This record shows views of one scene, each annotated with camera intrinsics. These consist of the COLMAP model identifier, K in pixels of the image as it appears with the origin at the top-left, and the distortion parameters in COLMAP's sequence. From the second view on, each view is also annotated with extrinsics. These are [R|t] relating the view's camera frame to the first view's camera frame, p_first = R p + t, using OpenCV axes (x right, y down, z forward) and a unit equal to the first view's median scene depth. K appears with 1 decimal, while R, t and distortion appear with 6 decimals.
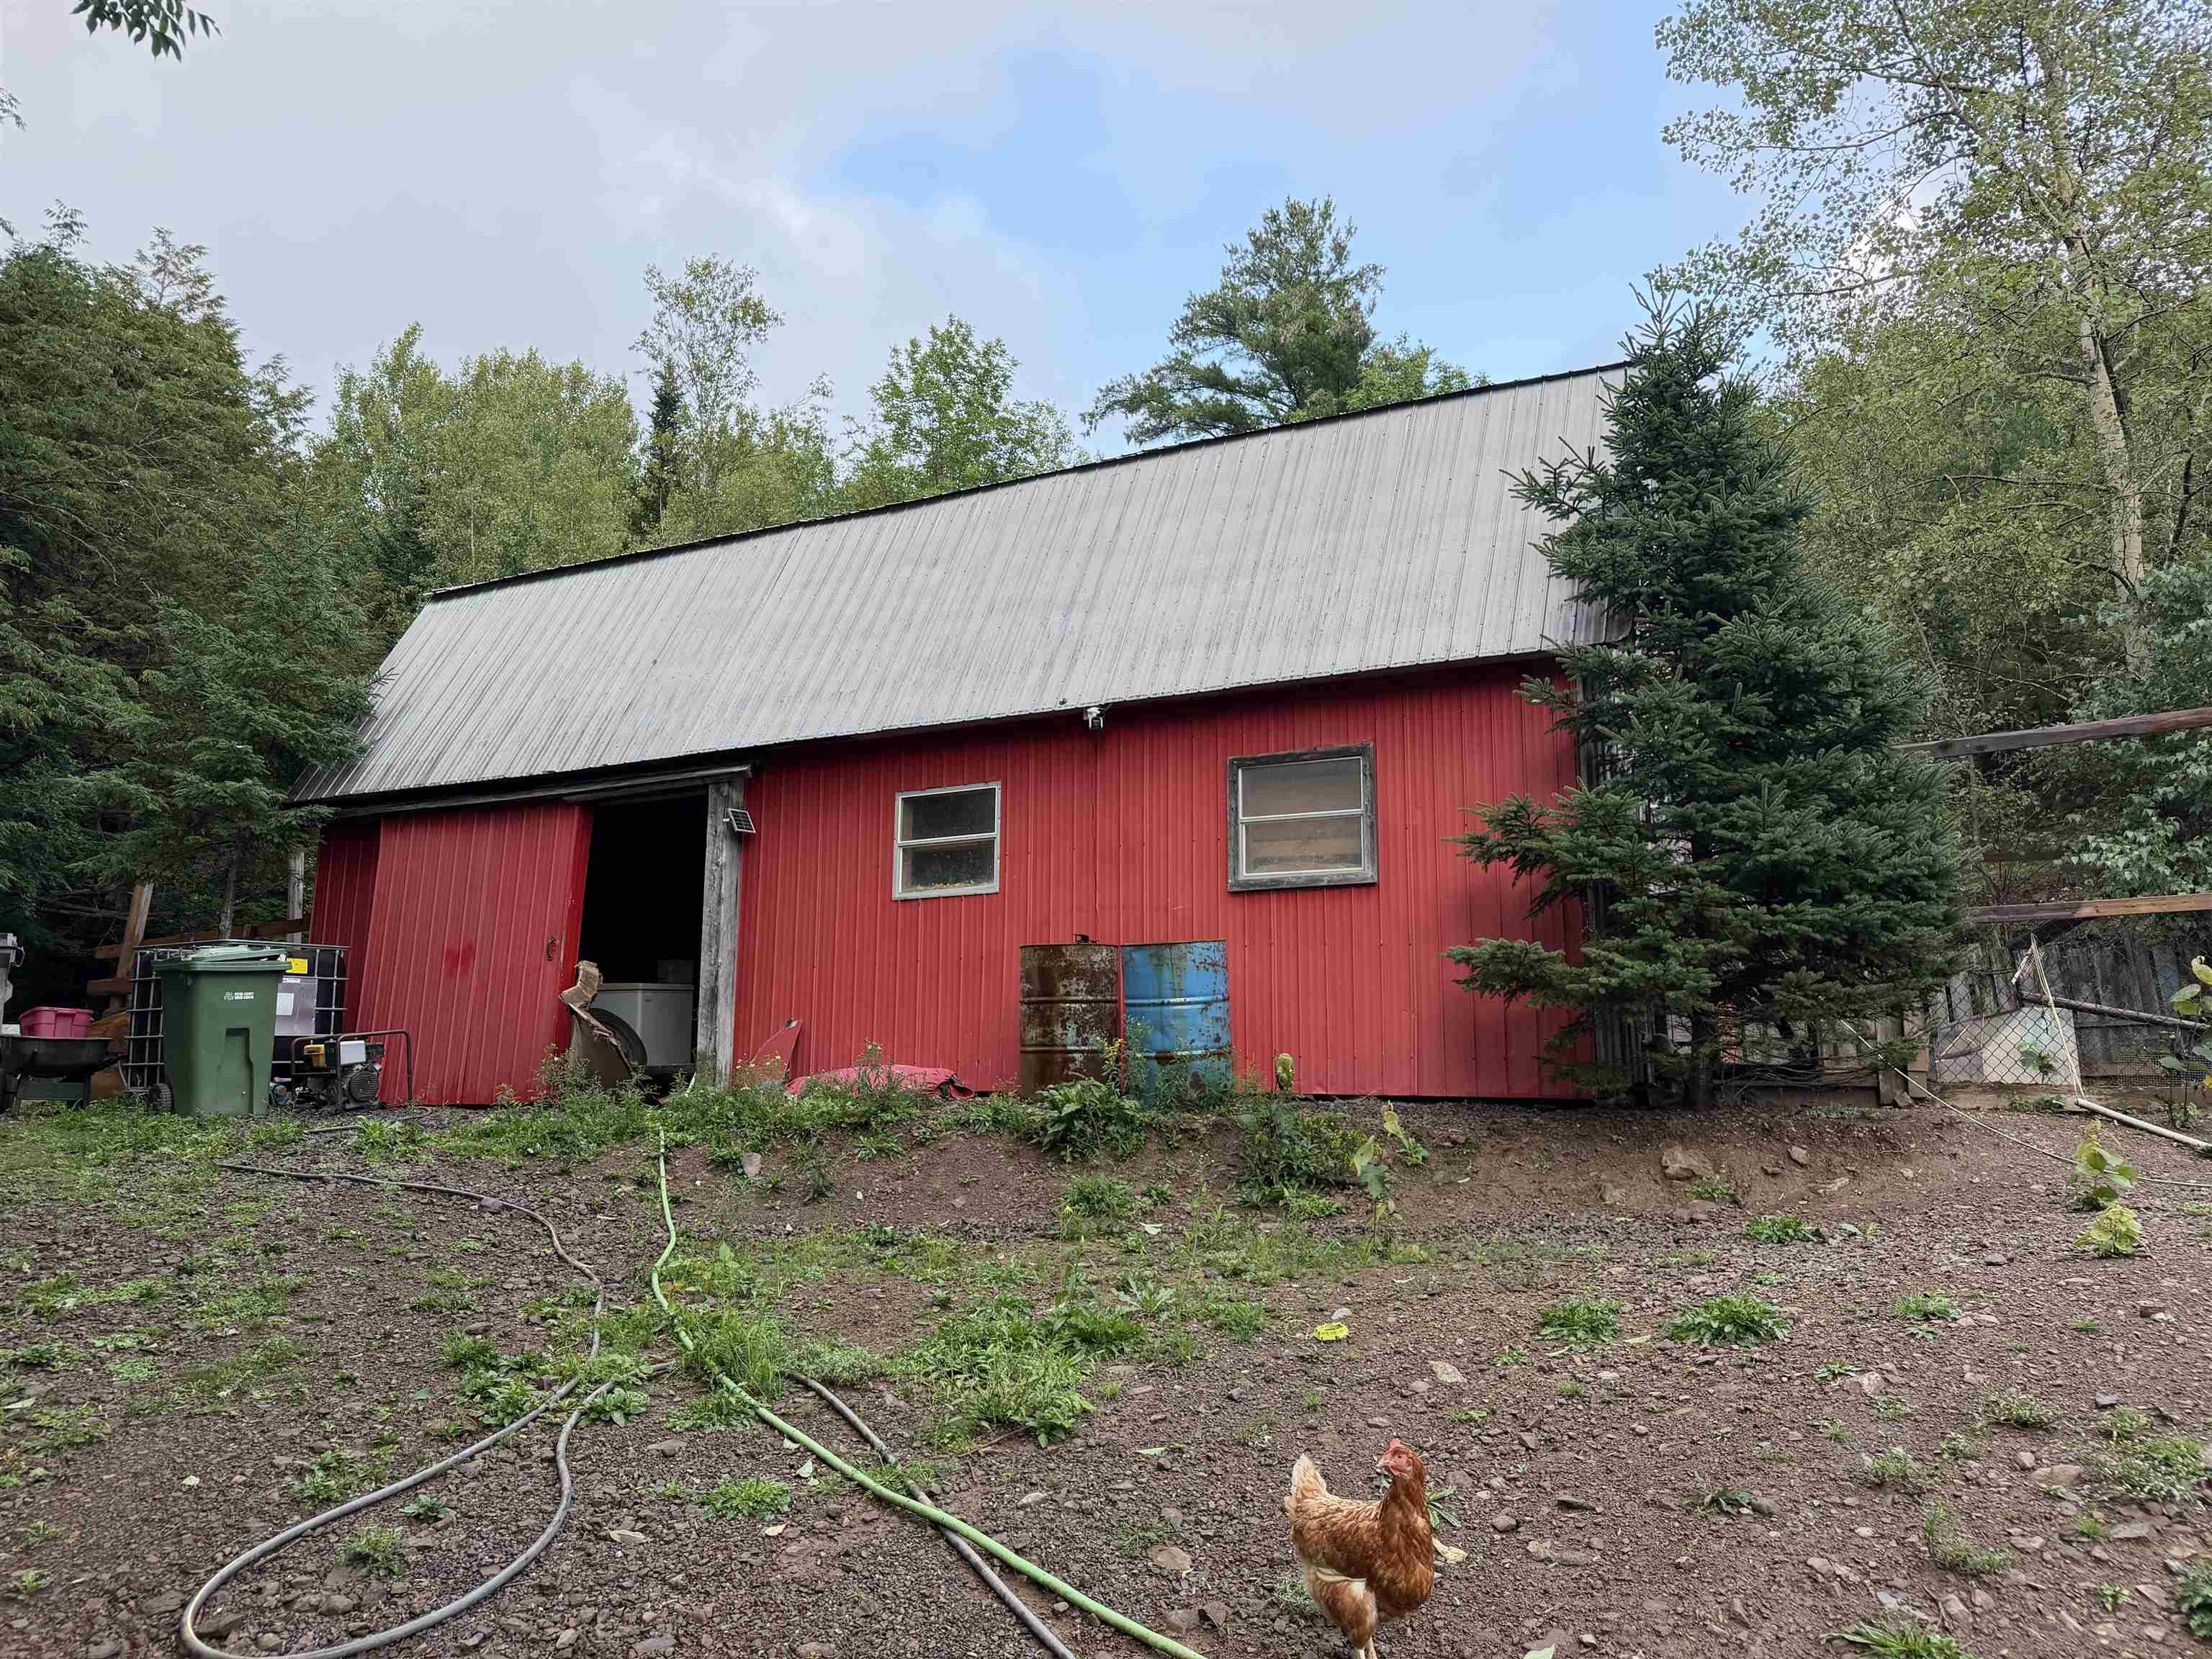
lens RADIAL K [[1527.6, 0, 1106.8], [0, 1527.6, 831.9], [0, 0, 1]] dist [0.000474, 0.000256]
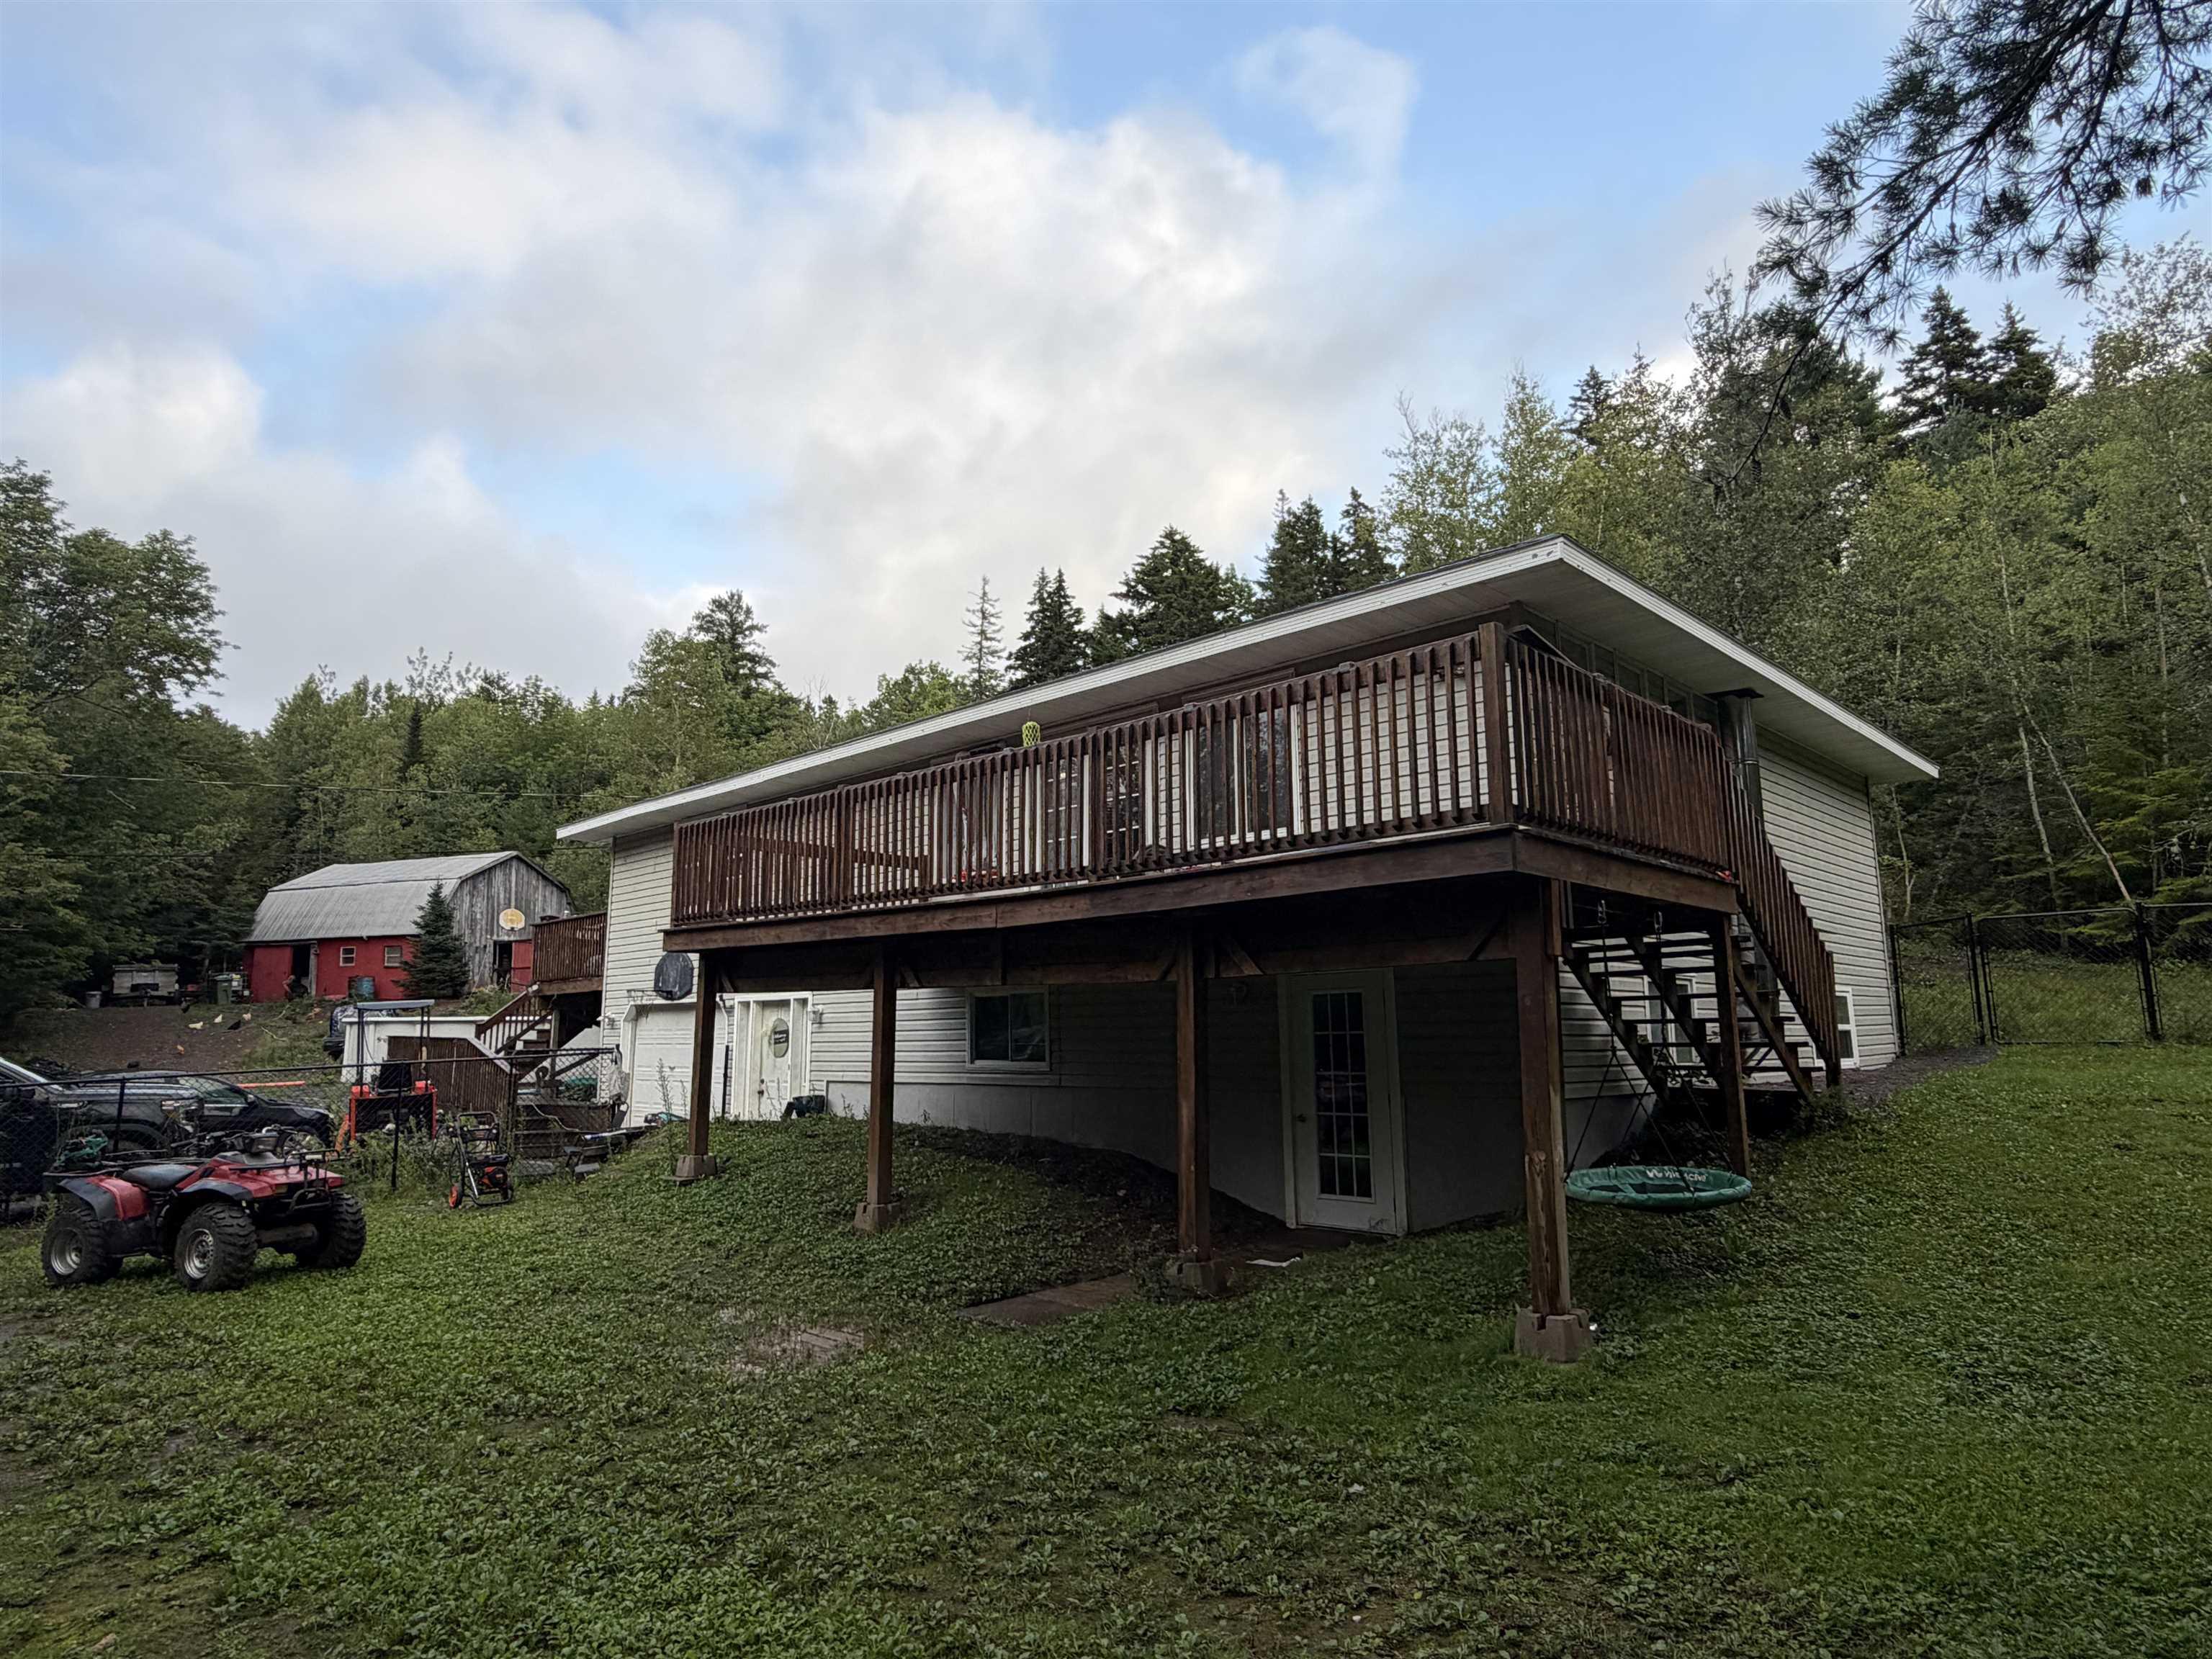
lens RADIAL K [[1295.2, 0, 1104.9], [0, 1295.2, 824.7], [0, 0, 1]] dist [-0.001373, -0.000206]
pose [[0.998963, -0.008613, 0.044709, 2.446258], [0.006449, 0.998811, 0.048324, -0.683314], [-0.045072, -0.047985, 0.997831, -3.855862]]
